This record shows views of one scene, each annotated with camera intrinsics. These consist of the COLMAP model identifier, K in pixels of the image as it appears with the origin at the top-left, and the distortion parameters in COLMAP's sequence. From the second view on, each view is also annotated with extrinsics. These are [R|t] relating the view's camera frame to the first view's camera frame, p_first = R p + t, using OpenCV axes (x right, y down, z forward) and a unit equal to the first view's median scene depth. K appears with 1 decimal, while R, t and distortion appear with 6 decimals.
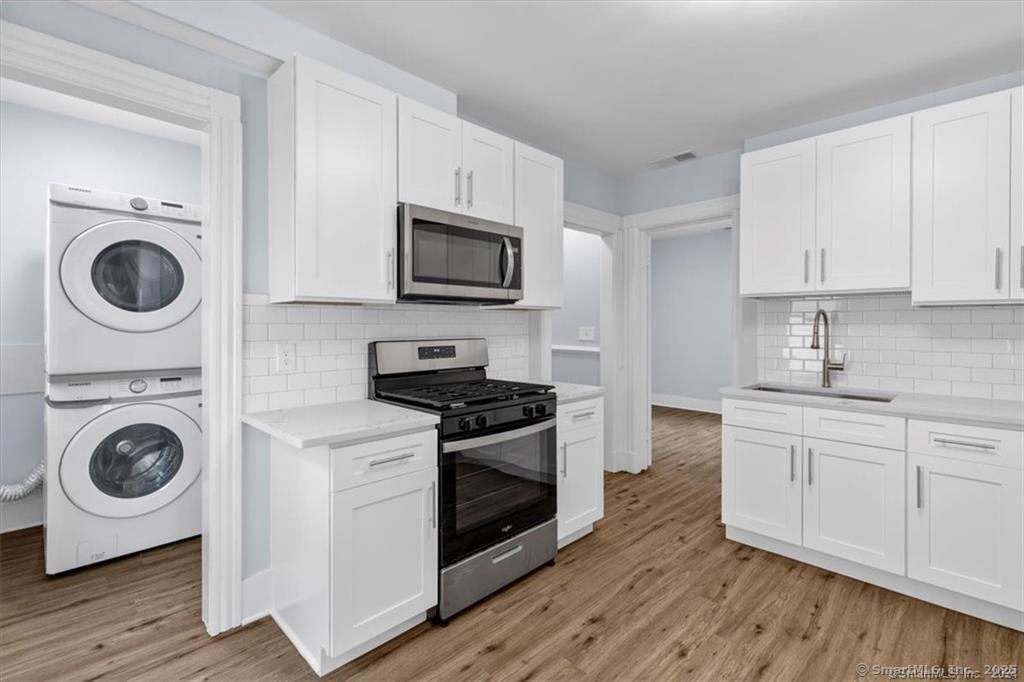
lens RADIAL K [[466.9, 0, 523.8], [0, 466.9, 321.0], [0, 0, 1]] dist [0.002621, -0.001765]
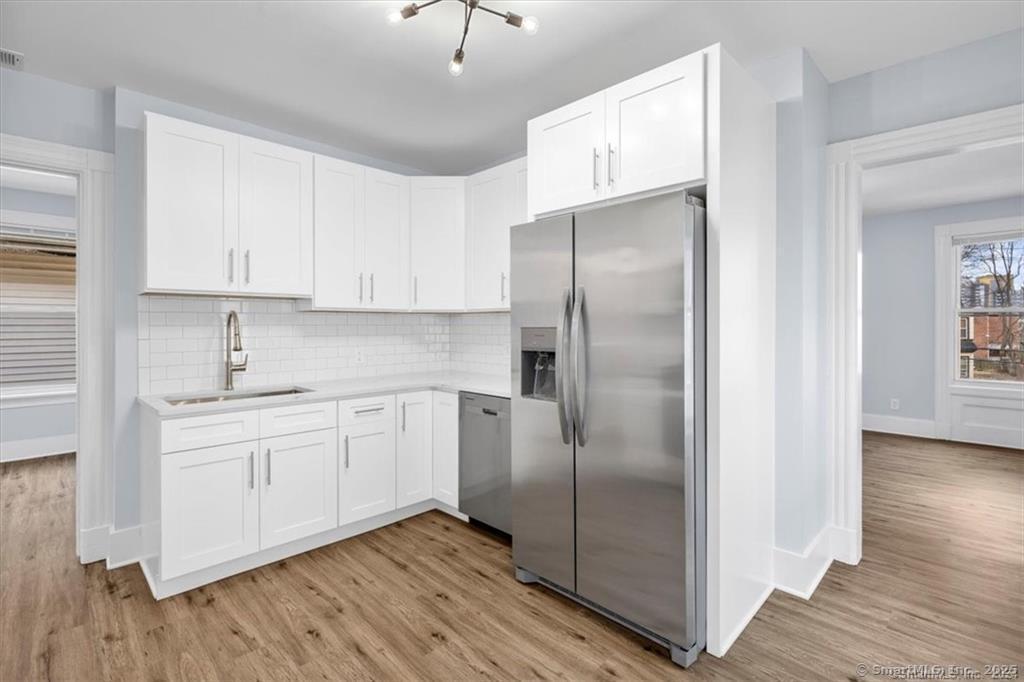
lens RADIAL K [[466.9, 0, 522.8], [0, 466.9, 323.5], [0, 0, 1]] dist [0.002621, -0.001765]
pose [[0.009129, 0.002875, 0.999954, -0.390506], [-0.007766, 0.999966, -0.002804, -0.000161], [-0.999928, -0.007740, 0.009151, 0.440113]]
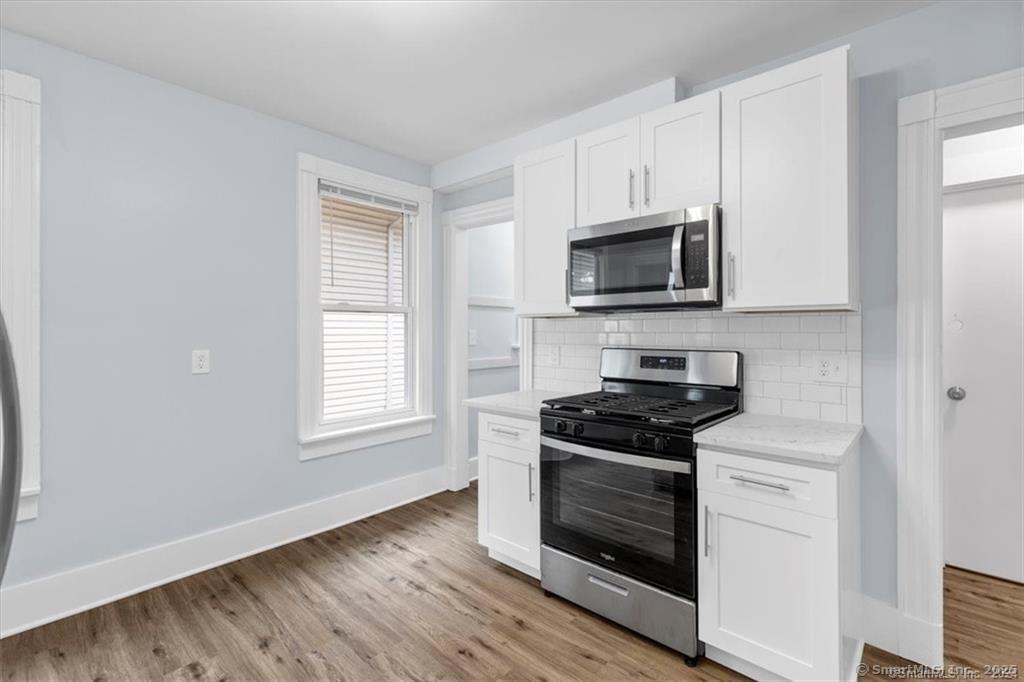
lens RADIAL K [[466.9, 0, 512.1], [0, 466.9, 324.3], [0, 0, 1]] dist [0.002621, -0.001765]
pose [[0.027311, -0.016230, -0.999495, 0.786187], [0.007558, 0.999843, -0.016029, 0.002157], [0.999598, -0.007117, 0.027429, 0.707006]]
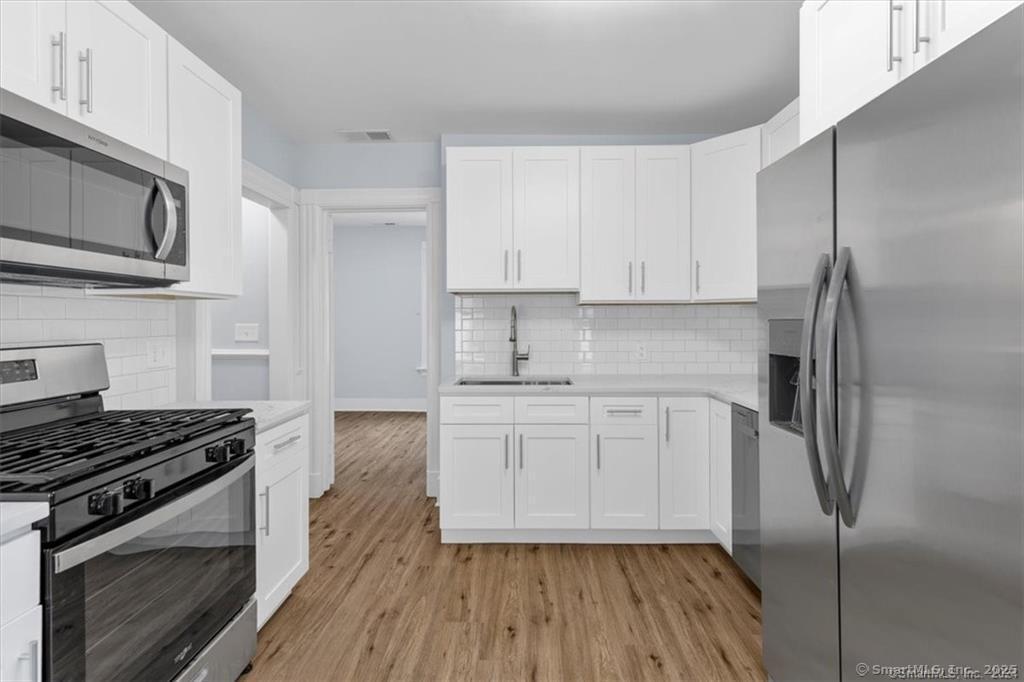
lens RADIAL K [[466.9, 0, 522.3], [0, 466.9, 316.0], [0, 0, 1]] dist [0.002621, -0.001765]
pose [[0.721566, 0.002638, 0.692341, -0.125367], [-0.001160, 0.999996, -0.002602, 0.003370], [-0.692345, 0.001074, 0.721566, 0.224675]]
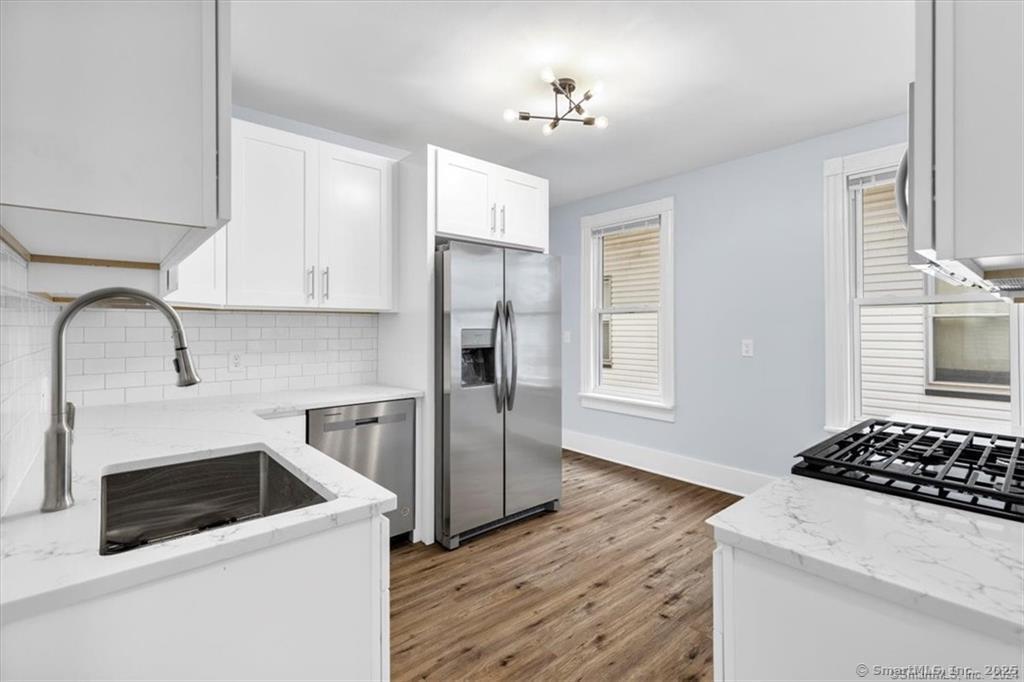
lens RADIAL K [[466.9, 0, 505.7], [0, 466.9, 312.1], [0, 0, 1]] dist [0.002621, -0.001765]
pose [[-0.993219, 0.000289, 0.116258, 0.316820], [-0.002928, 0.999617, -0.027503, -0.005949], [-0.116222, -0.027657, -0.992838, 1.552455]]
